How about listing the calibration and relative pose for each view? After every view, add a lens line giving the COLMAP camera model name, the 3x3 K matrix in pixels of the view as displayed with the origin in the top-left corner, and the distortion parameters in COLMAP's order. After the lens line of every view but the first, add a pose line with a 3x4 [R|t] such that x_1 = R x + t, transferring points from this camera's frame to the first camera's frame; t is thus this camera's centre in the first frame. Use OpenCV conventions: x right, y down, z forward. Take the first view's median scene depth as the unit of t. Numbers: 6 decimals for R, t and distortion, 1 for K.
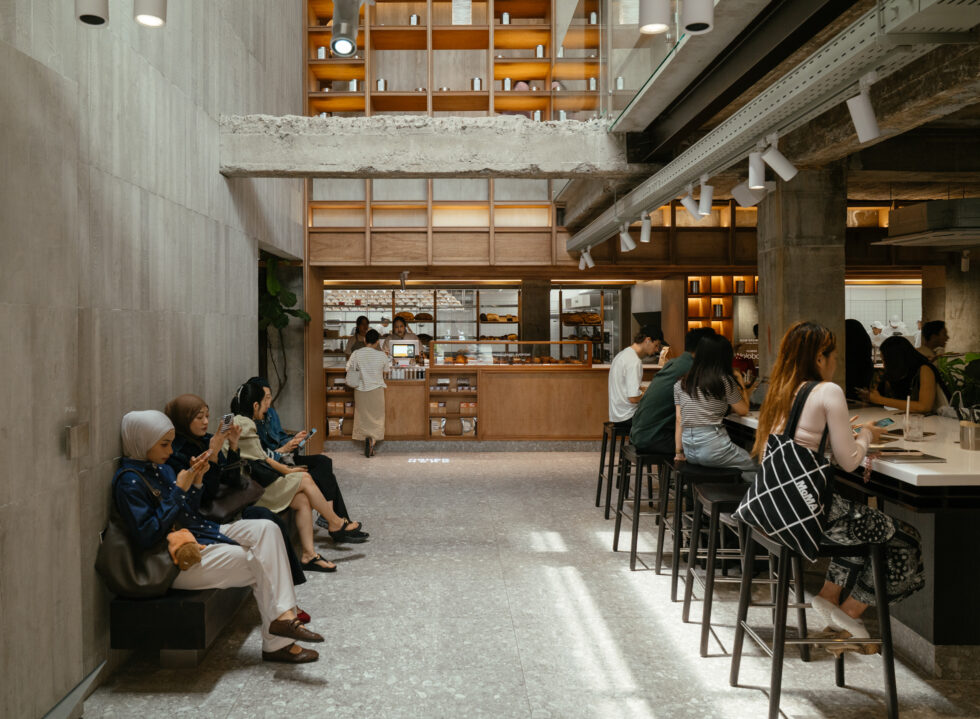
lens RADIAL K [[754.1, 0, 484.6], [0, 754.1, 361.5], [0, 0, 1]] dist [0.025578, 0.001910]
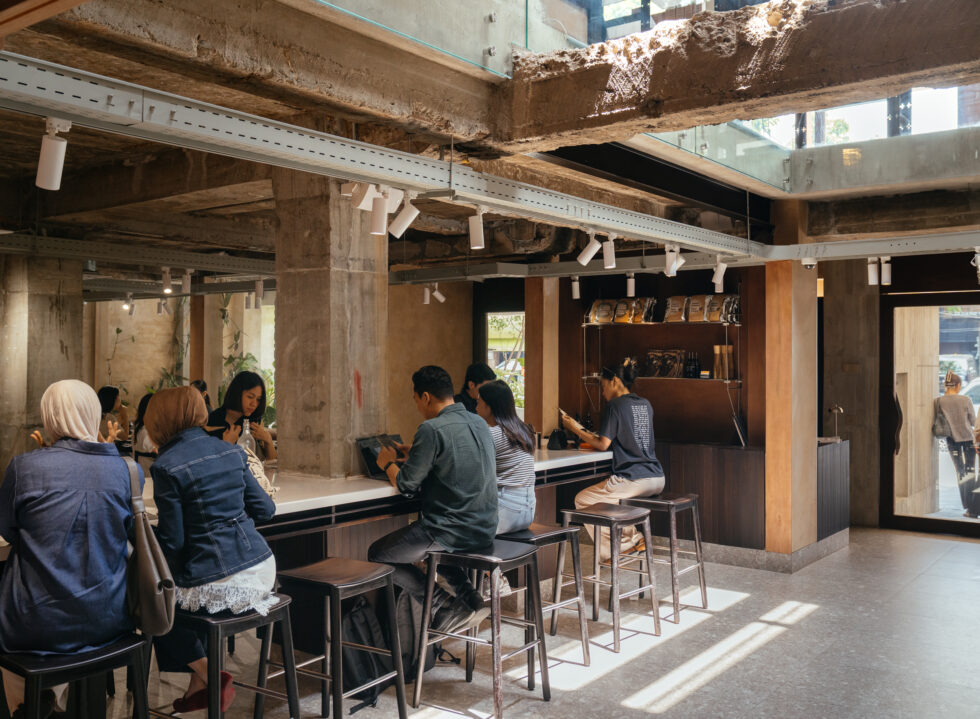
lens RADIAL K [[953.1, 0, 490.0], [0, 953.1, 356.3], [0, 0, 1]] dist [0.017245, 0.000000]
pose [[-0.783326, 0.005715, 0.621585, -0.508083], [0.025580, 0.999407, 0.023048, -0.122300], [-0.621085, 0.033955, -0.783007, 2.575627]]
